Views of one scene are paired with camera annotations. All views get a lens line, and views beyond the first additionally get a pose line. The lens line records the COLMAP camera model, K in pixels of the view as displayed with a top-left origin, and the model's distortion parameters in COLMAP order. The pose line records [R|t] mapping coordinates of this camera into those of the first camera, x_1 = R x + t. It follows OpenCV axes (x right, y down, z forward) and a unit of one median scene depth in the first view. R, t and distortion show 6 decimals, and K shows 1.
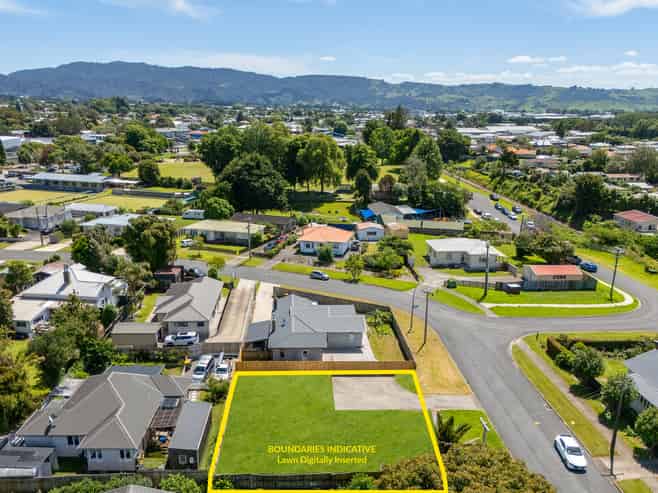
lens RADIAL K [[587.8, 0, 329.0], [0, 587.8, 246.5], [0, 0, 1]] dist [0.041042, -0.009201]
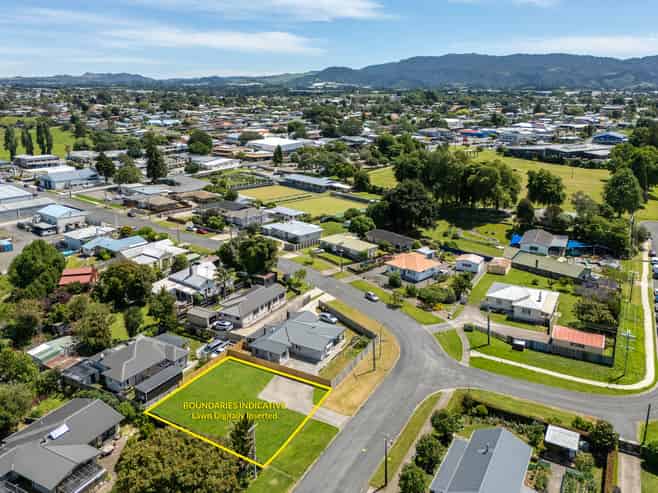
lens RADIAL K [[523.4, 0, 329.0], [0, 523.4, 246.5], [0, 0, 1]] dist [0.028131, -0.006330]
pose [[0.844425, 0.164334, -0.509844, 0.425230], [-0.133608, 0.986313, 0.096623, -0.143426], [0.518744, -0.013472, 0.854824, -0.043876]]
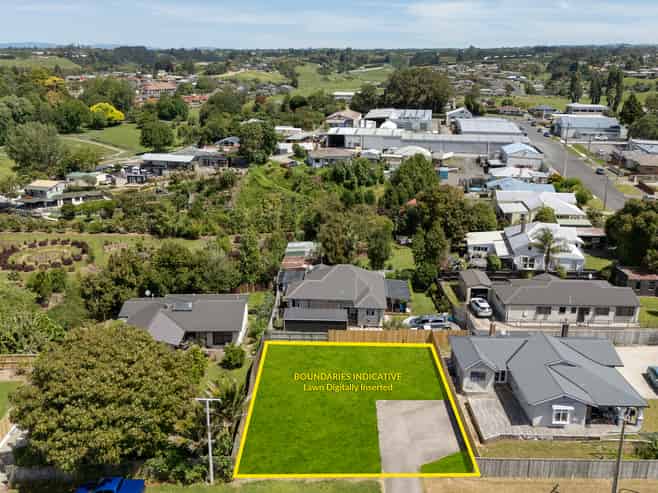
lens RADIAL K [[605.4, 0, 329.0], [0, 605.4, 246.5], [0, 0, 1]] dist [-0.003261, -0.003133]
pose [[-0.102460, 0.287227, -0.952367, 0.430450], [-0.253946, 0.918129, 0.304222, -0.107392], [0.961776, 0.273020, -0.021132, 0.465018]]
